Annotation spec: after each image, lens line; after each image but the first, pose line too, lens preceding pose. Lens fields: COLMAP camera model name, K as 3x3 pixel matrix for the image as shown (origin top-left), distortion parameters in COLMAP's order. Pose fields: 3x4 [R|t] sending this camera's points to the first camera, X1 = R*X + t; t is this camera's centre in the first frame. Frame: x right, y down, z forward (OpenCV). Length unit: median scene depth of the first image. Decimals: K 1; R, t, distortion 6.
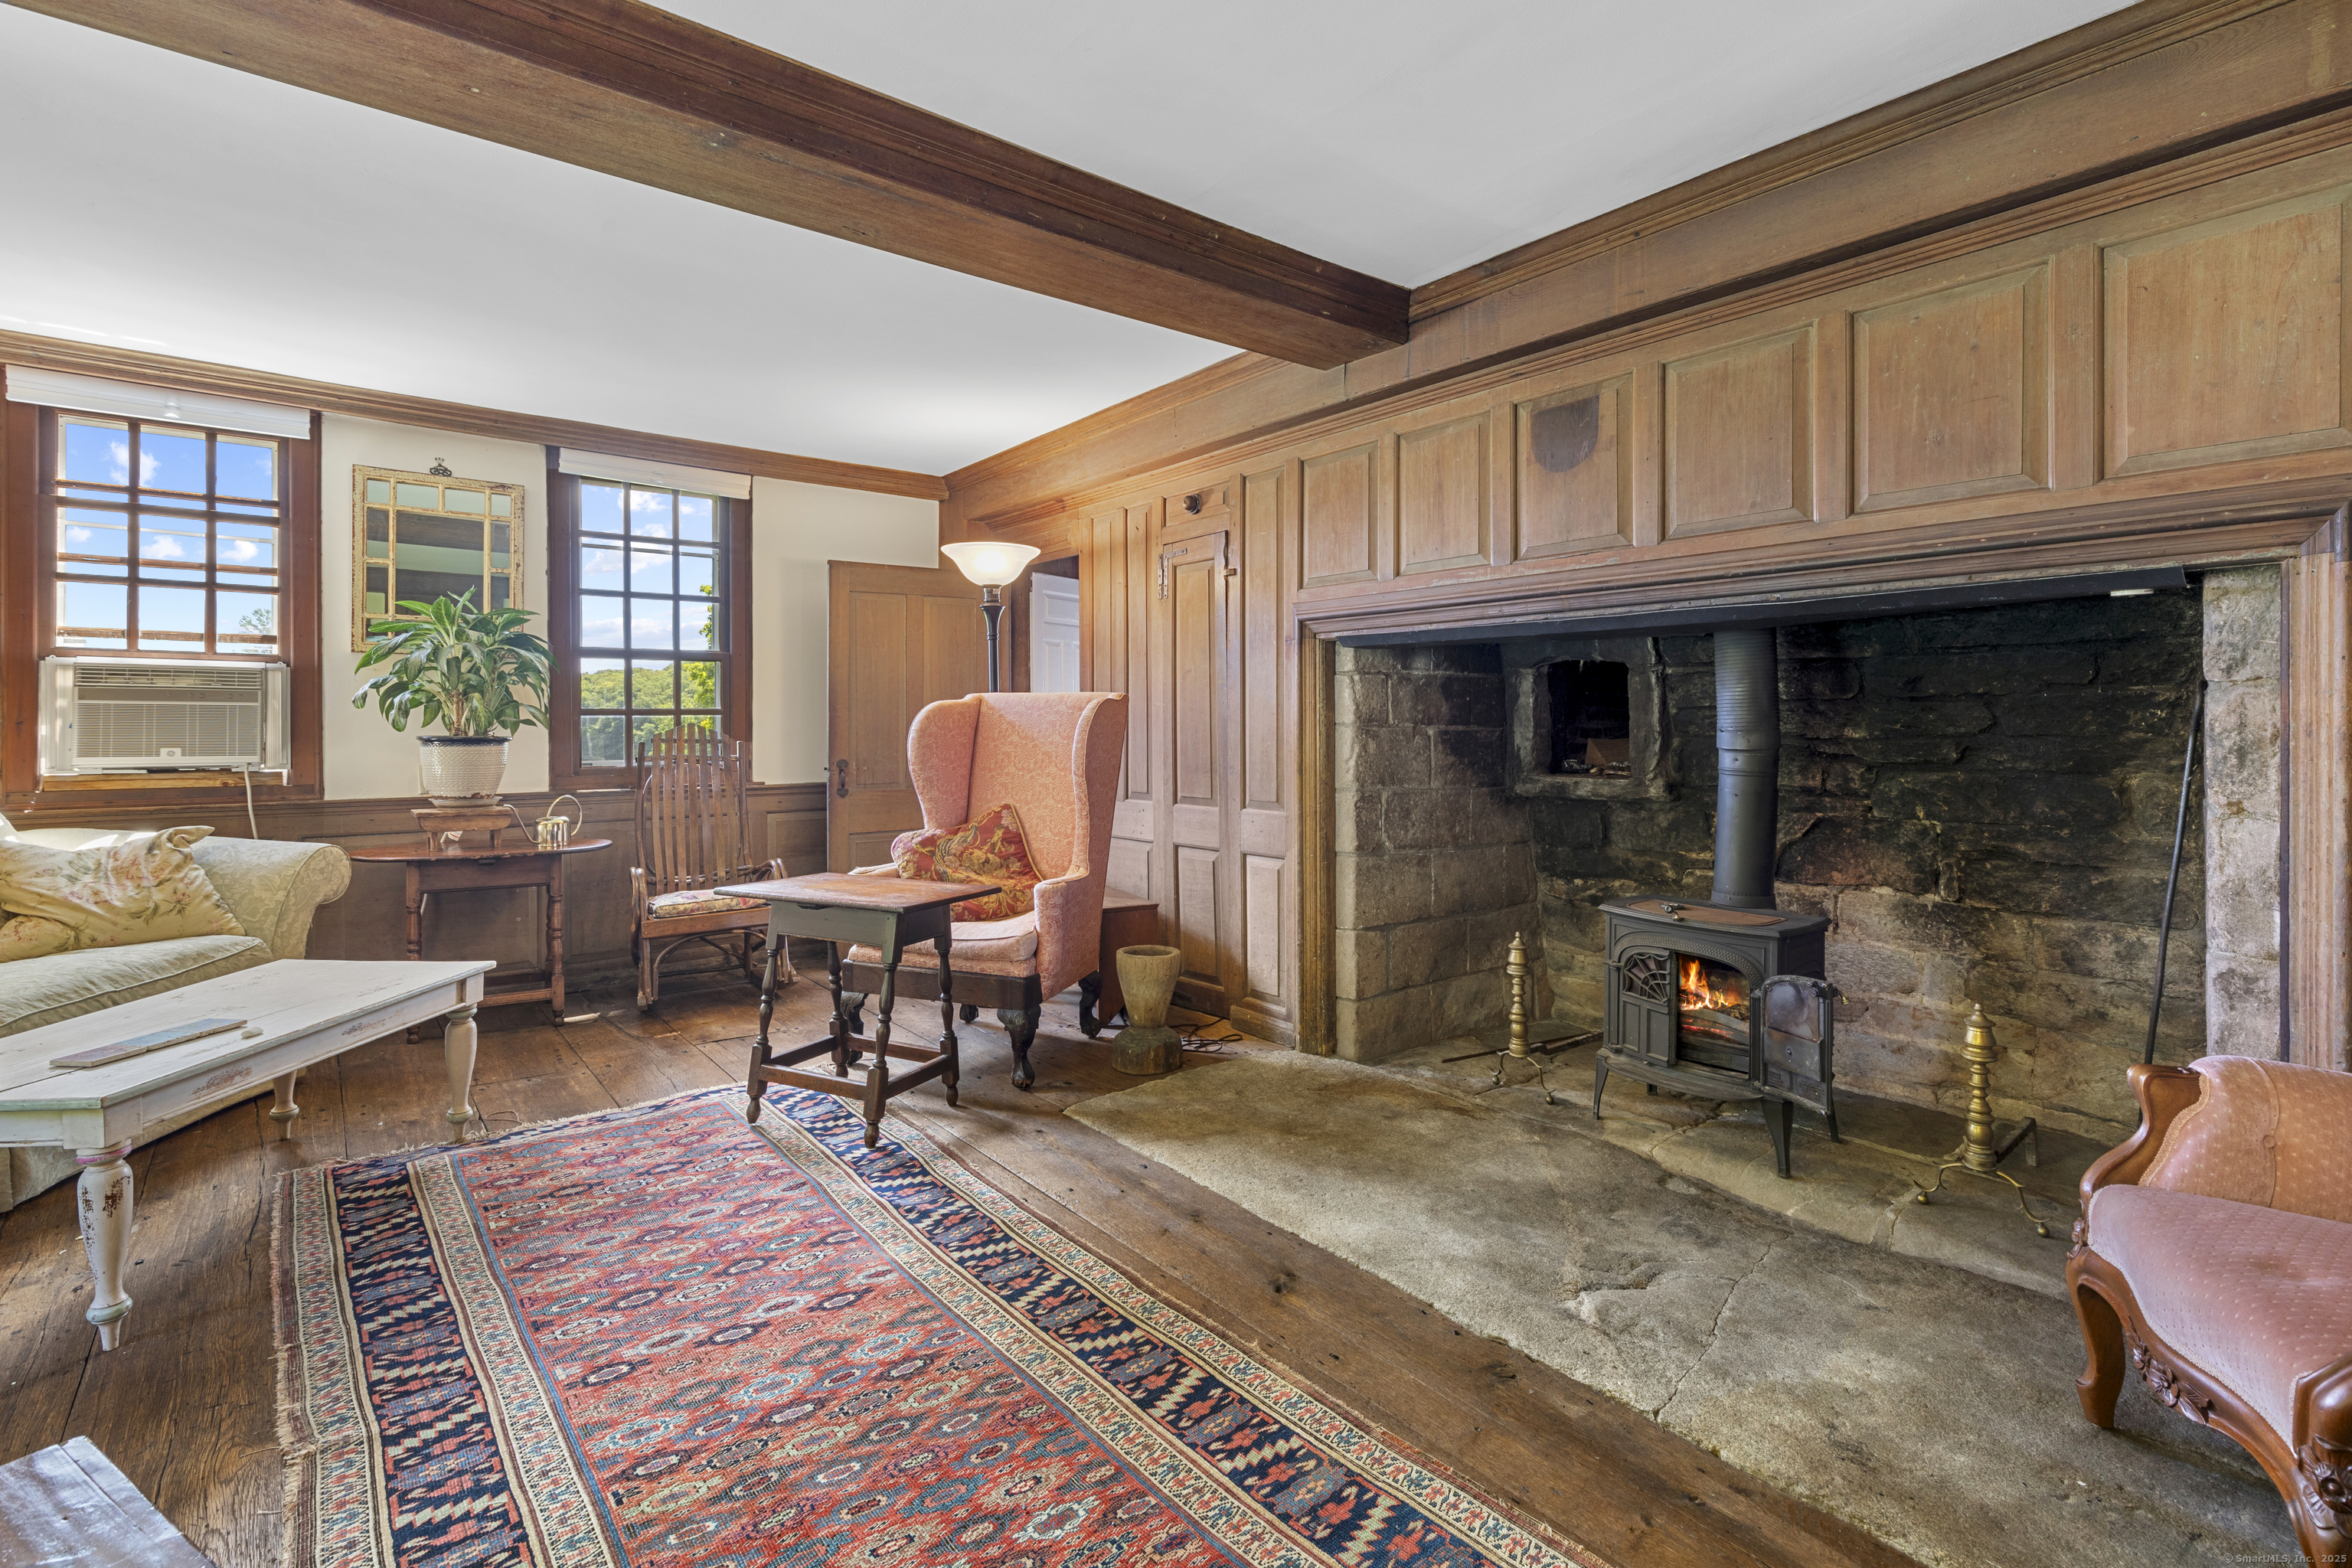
lens RADIAL K [[1086.9, 0, 1217.4], [0, 1086.9, 723.2], [0, 0, 1]] dist [0.012365, -0.000608]
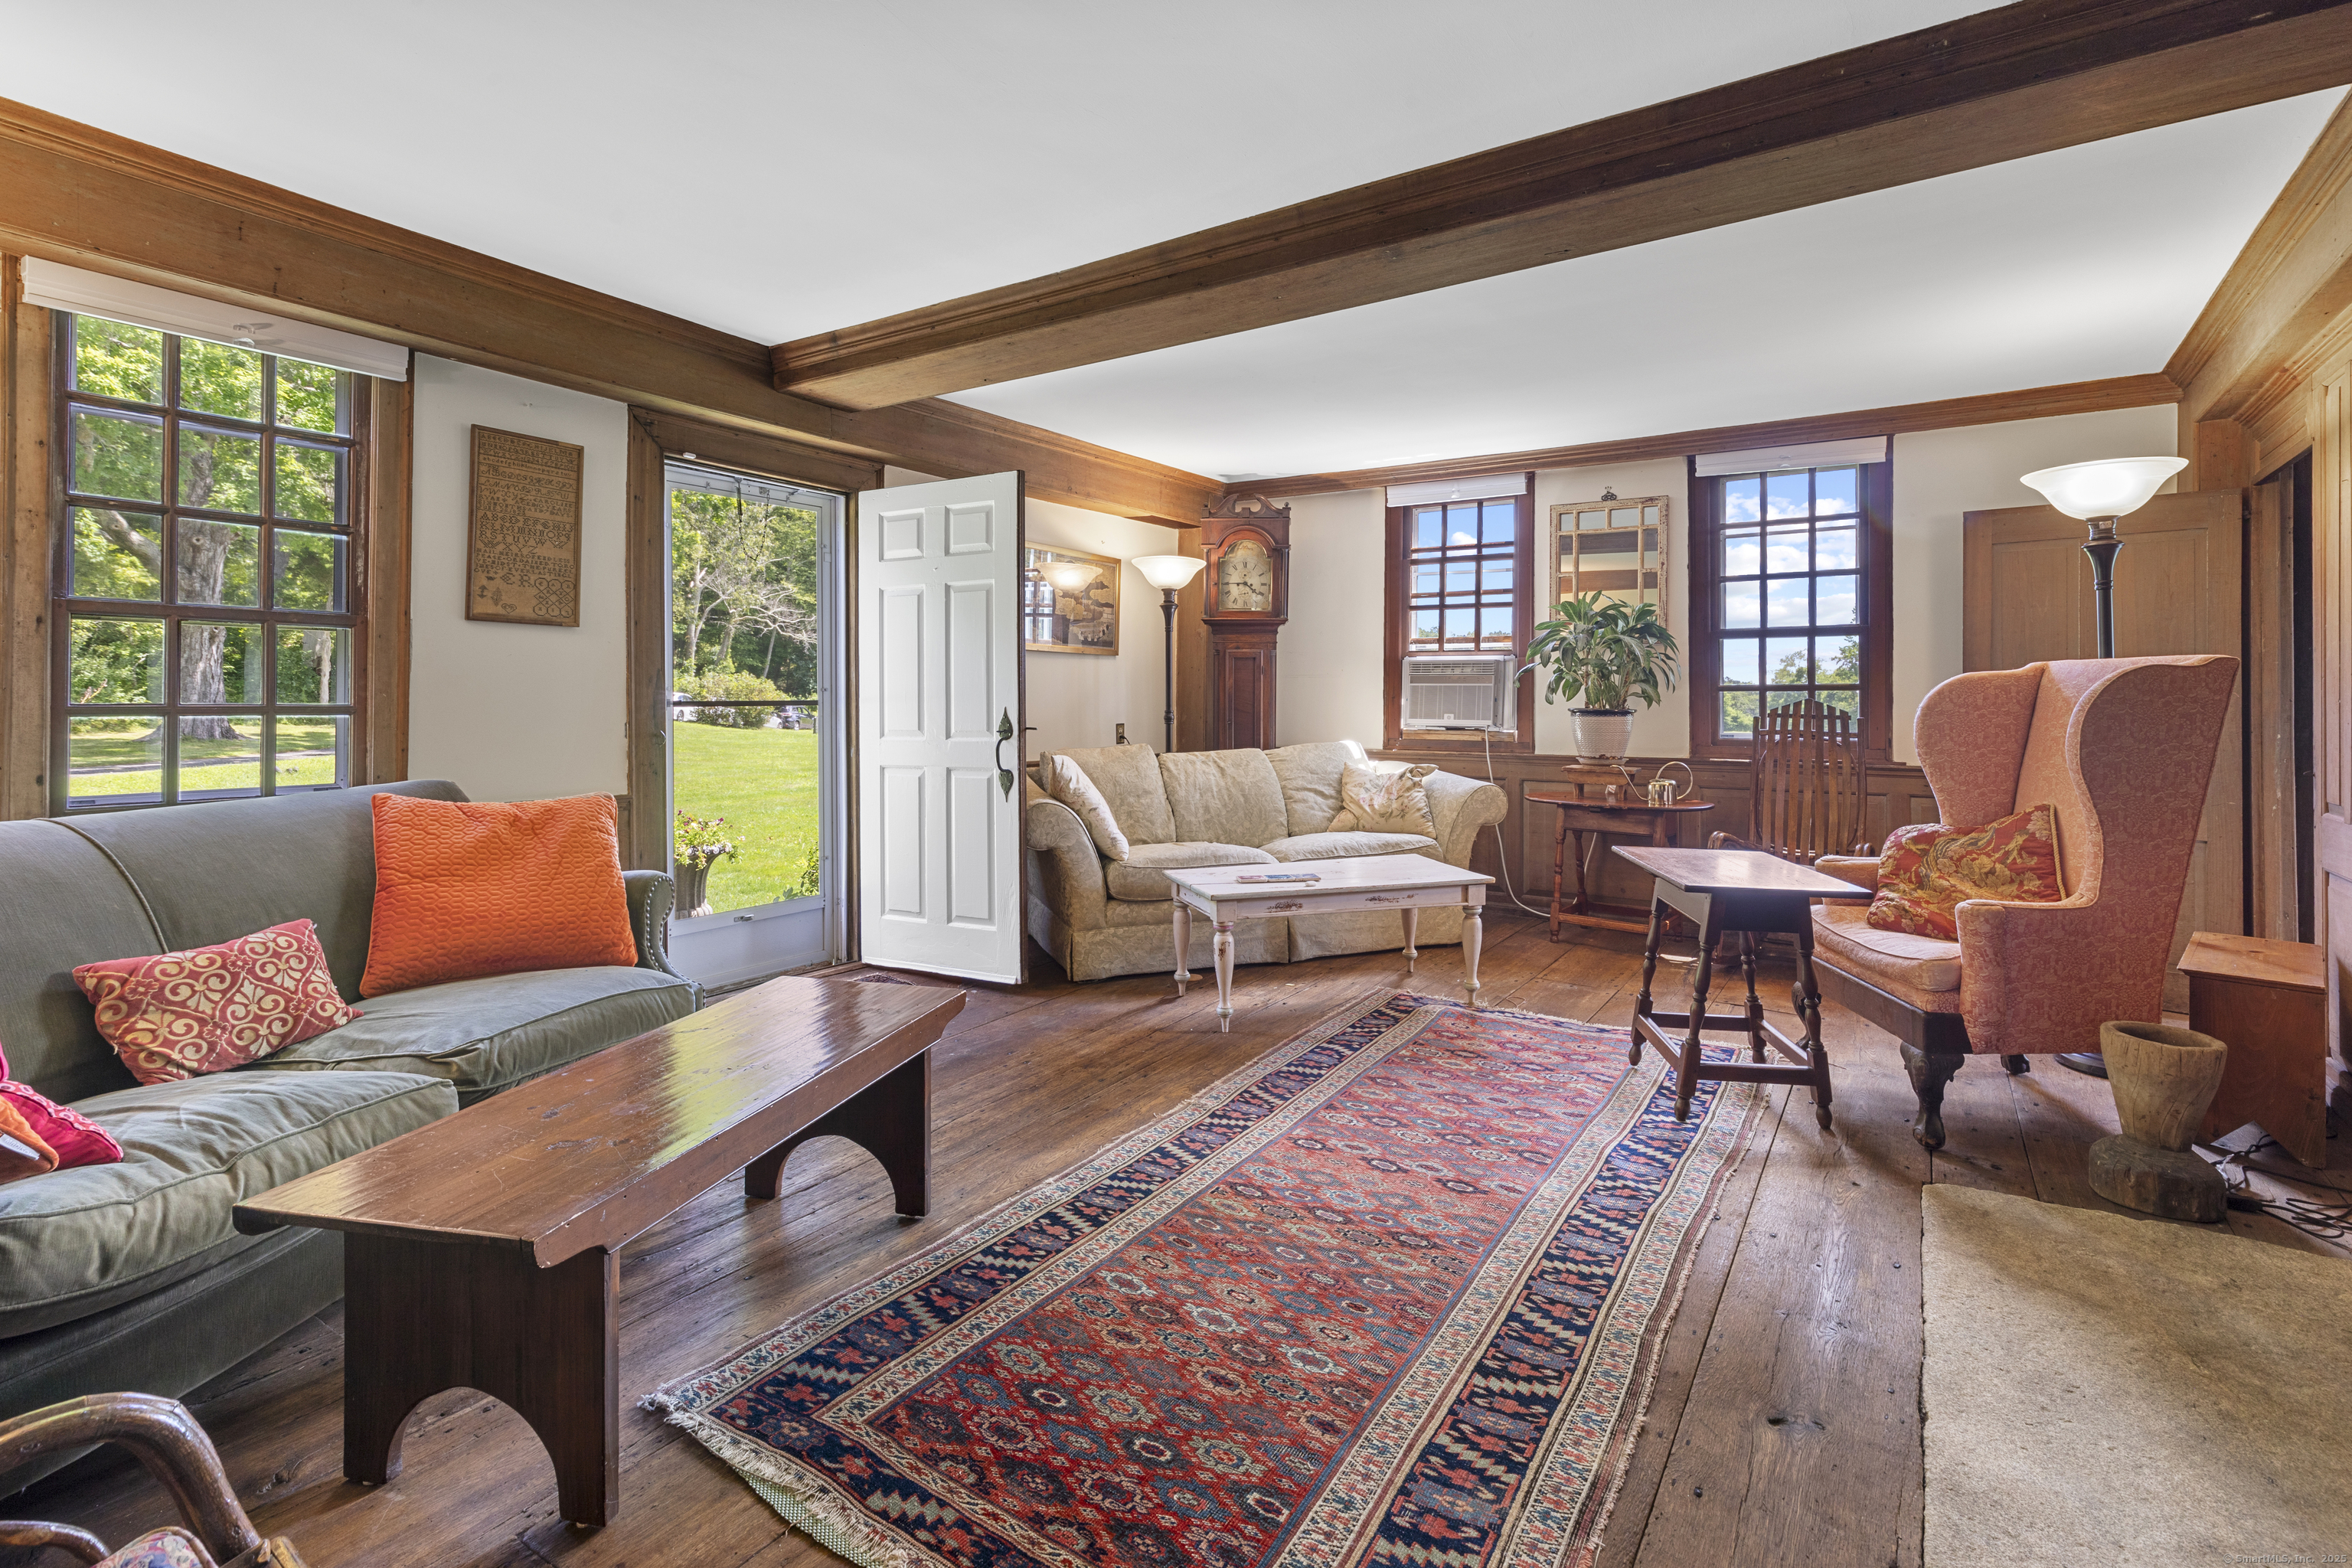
lens RADIAL K [[1086.9, 0, 1211.9], [0, 1086.9, 692.8], [0, 0, 1]] dist [0.012365, -0.000608]
pose [[0.313358, -0.002214, -0.949632, 0.493840], [-0.003003, 0.999990, -0.003323, -0.001062], [0.949630, 0.003893, 0.313348, 0.265155]]
